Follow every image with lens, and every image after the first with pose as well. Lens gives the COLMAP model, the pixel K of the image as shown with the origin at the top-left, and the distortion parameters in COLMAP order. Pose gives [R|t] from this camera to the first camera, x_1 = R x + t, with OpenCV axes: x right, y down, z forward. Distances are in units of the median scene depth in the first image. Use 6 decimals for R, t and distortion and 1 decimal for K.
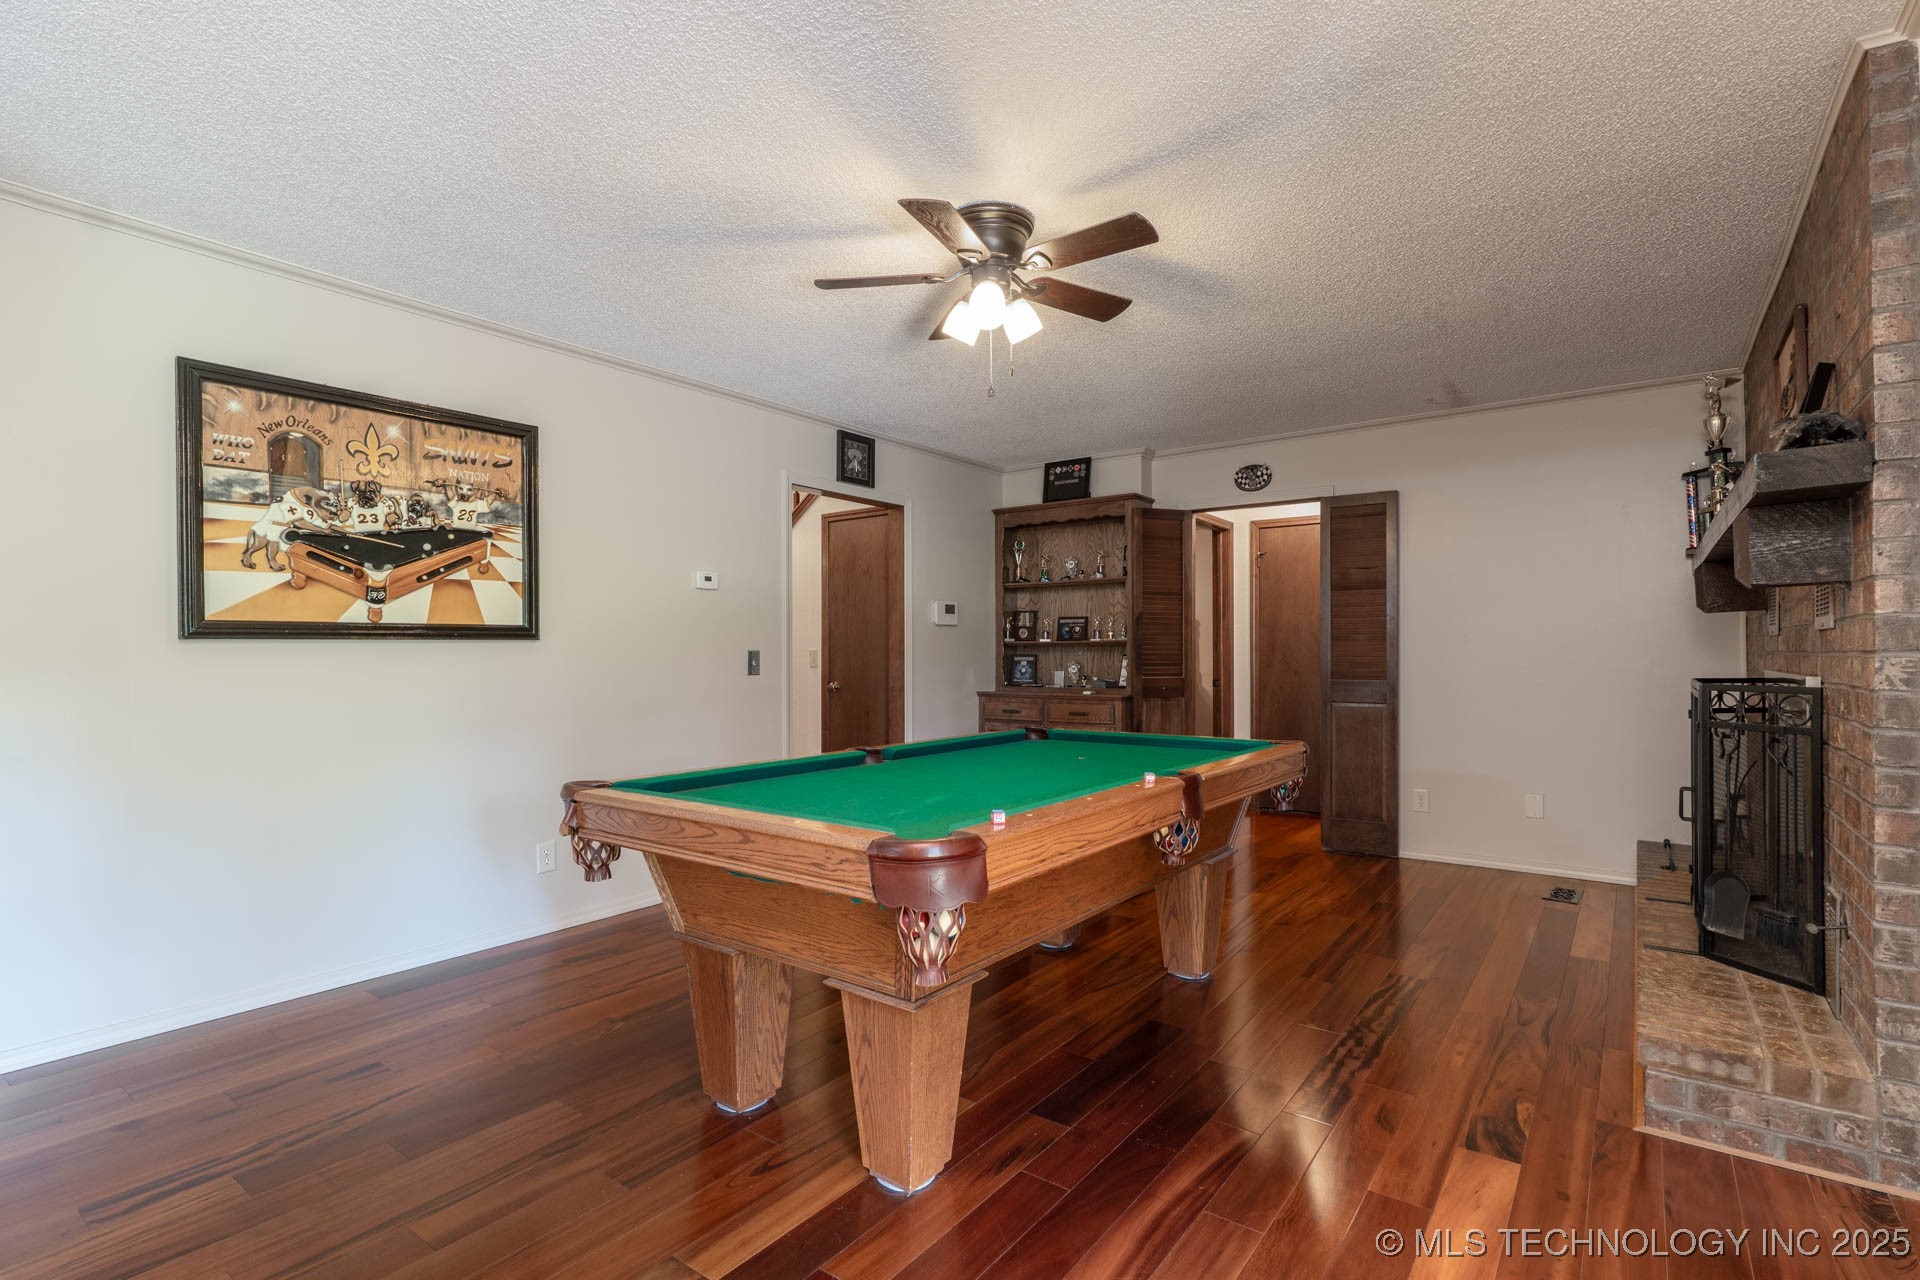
lens RADIAL K [[910.9, 0, 959.0], [0, 910.9, 647.4], [0, 0, 1]] dist [-0.001013, 0.000055]
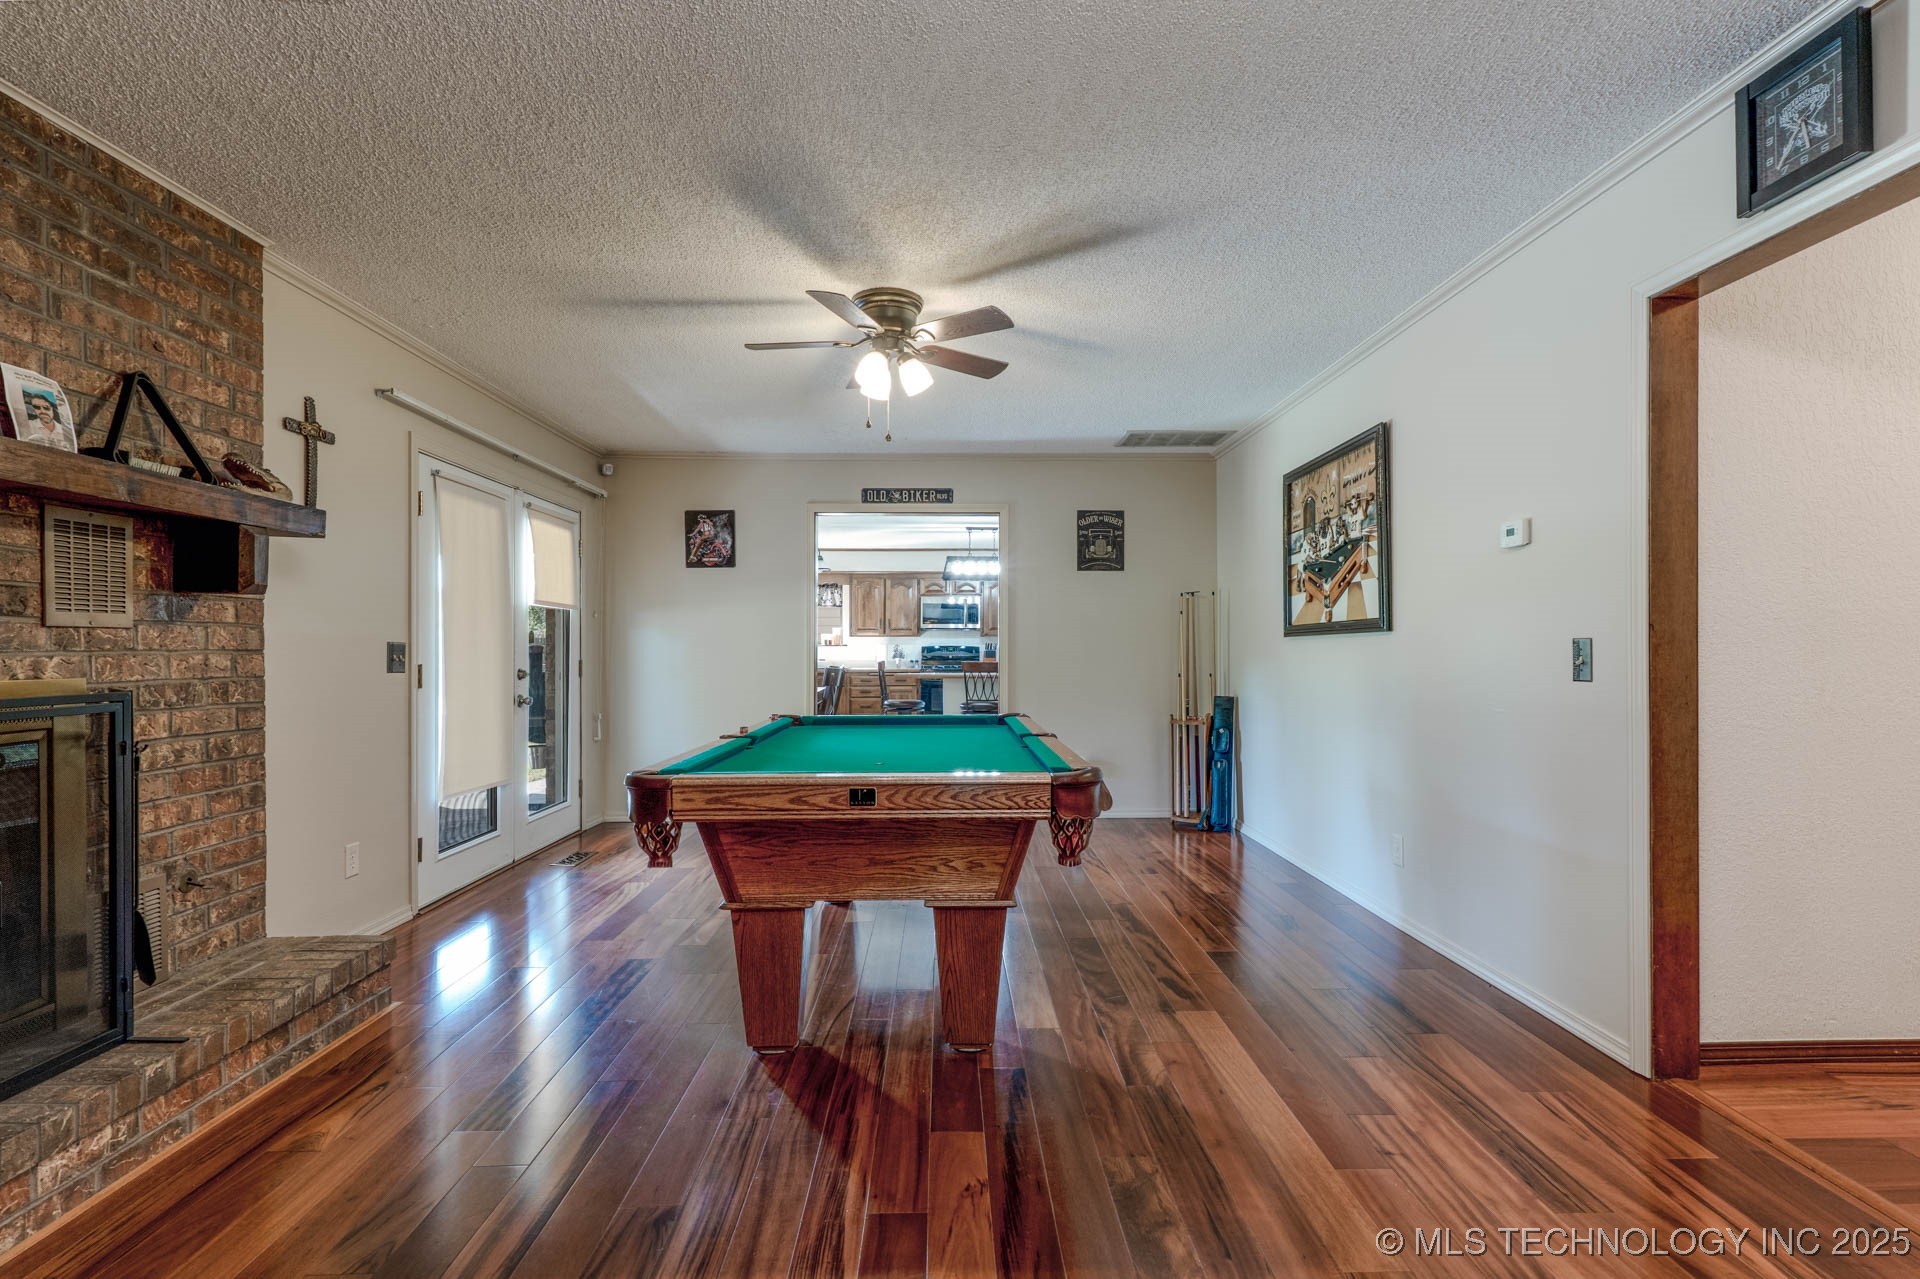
lens RADIAL K [[910.9, 0, 959.2], [0, 910.9, 644.5], [0, 0, 1]] dist [-0.001013, 0.000055]
pose [[-0.790317, 0.002535, -0.612692, 0.543816], [0.009142, 0.999929, -0.007655, 0.010436], [0.612629, -0.011651, -0.790284, 1.524824]]
